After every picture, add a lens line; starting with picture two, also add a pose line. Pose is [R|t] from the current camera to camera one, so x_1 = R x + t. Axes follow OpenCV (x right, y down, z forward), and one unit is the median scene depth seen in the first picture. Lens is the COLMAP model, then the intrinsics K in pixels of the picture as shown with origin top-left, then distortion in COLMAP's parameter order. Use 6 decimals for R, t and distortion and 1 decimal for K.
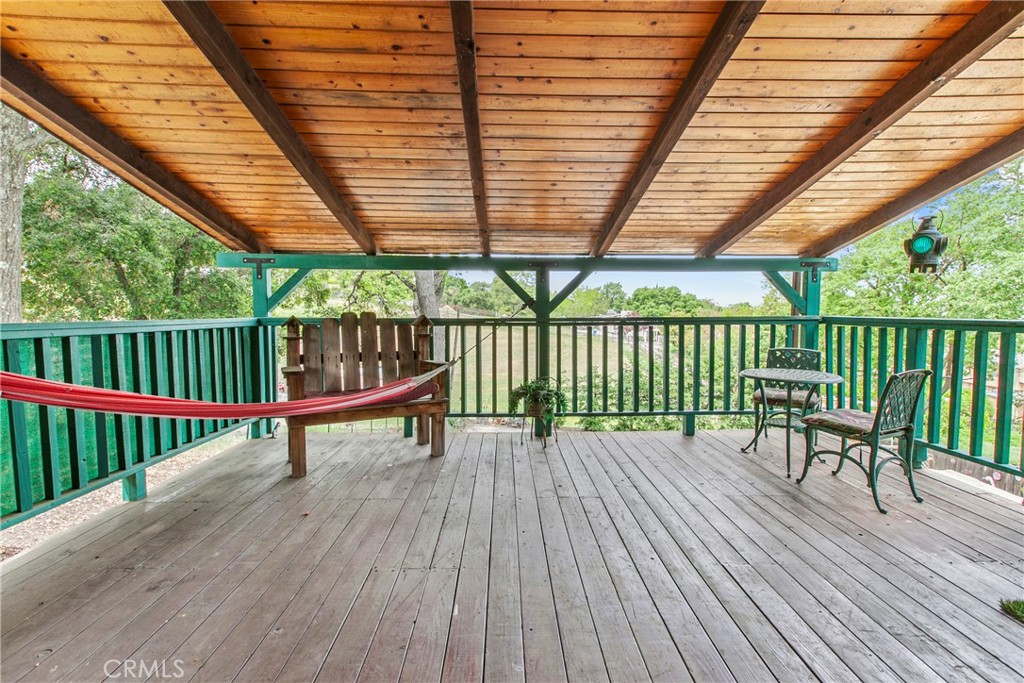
lens RADIAL K [[461.2, 0, 506.8], [0, 461.2, 337.6], [0, 0, 1]] dist [0.002828, -0.000469]
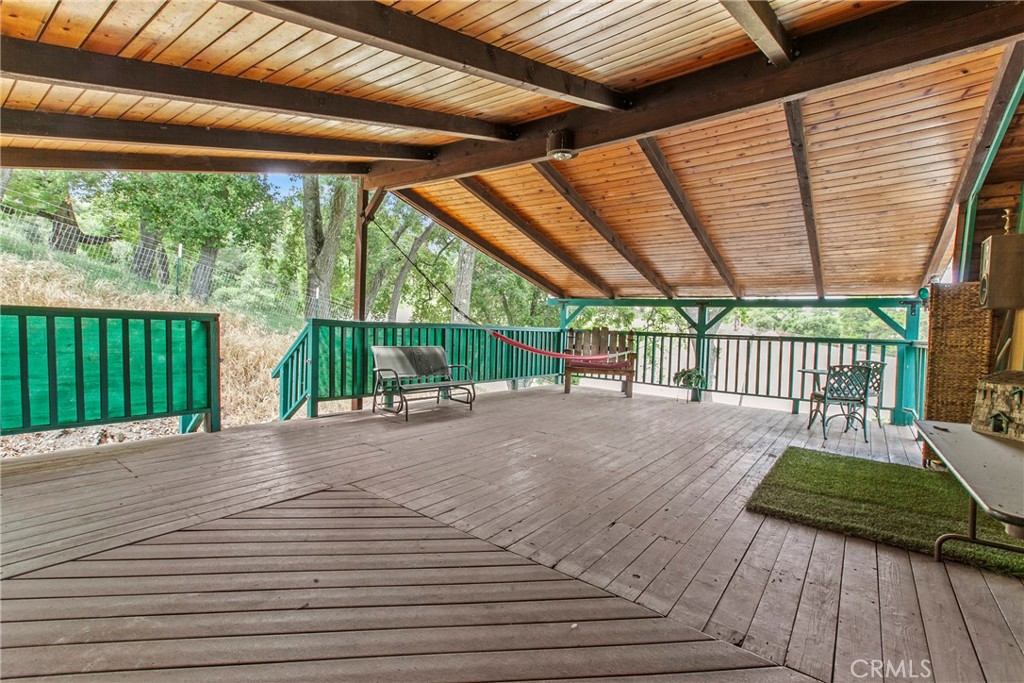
lens RADIAL K [[461.2, 0, 512.8], [0, 461.2, 346.4], [0, 0, 1]] dist [0.002828, -0.000469]
pose [[0.789040, 0.056269, -0.611760, 0.602319], [-0.074423, 0.997218, -0.004267, 0.066341], [0.609818, 0.048896, 0.791032, -0.836291]]
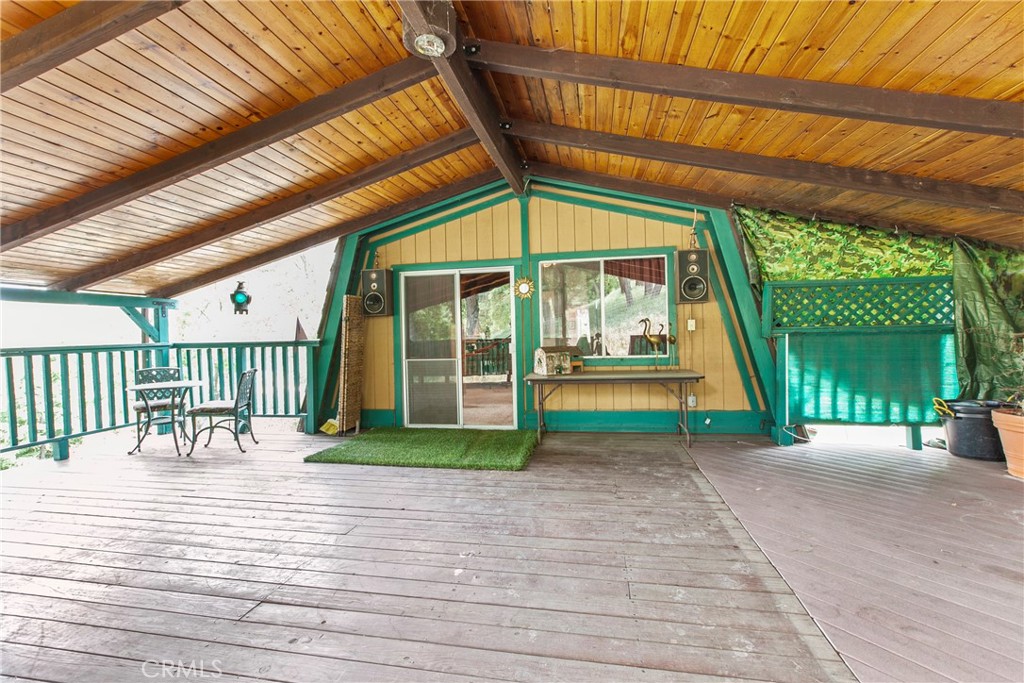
lens RADIAL K [[461.2, 0, 507.5], [0, 461.2, 342.8], [0, 0, 1]] dist [0.002828, -0.000469]
pose [[0.221551, -0.024903, 0.974831, -0.420051], [0.082114, 0.996600, 0.006797, 0.025138], [-0.971685, 0.078541, 0.222842, -0.246424]]
